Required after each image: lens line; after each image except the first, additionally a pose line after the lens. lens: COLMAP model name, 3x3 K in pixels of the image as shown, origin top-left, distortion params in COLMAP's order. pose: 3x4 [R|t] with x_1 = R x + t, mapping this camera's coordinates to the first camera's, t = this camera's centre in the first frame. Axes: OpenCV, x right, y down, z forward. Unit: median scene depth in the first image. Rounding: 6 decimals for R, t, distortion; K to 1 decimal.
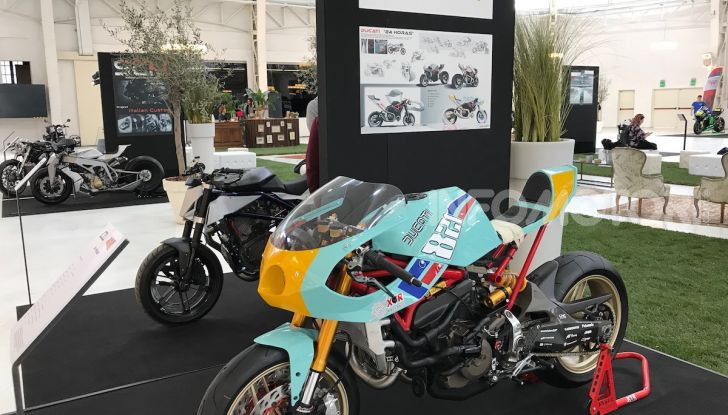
lens RADIAL K [[604.8, 0, 366.4], [0, 604.8, 195.3], [0, 0, 1]] dist [0.000808, 0.004799]
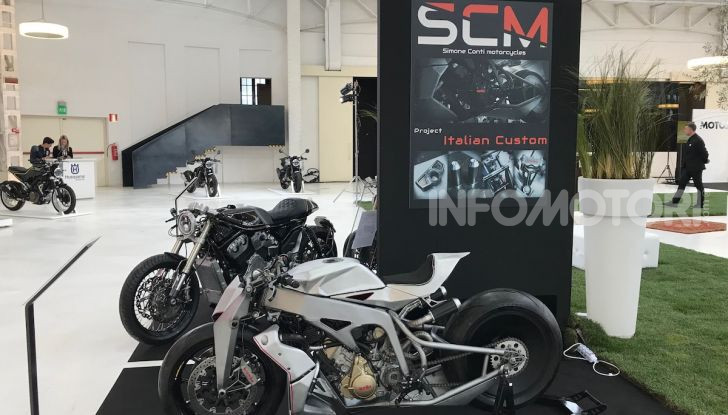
lens RADIAL K [[604.8, 0, 366.4], [0, 604.8, 195.3], [0, 0, 1]] dist [0.000808, 0.004799]
pose [[0.934467, 0.050142, -0.352501, -0.303605], [-0.067740, 0.996988, -0.037759, -0.088841], [0.349546, 0.059163, 0.935049, 0.636922]]
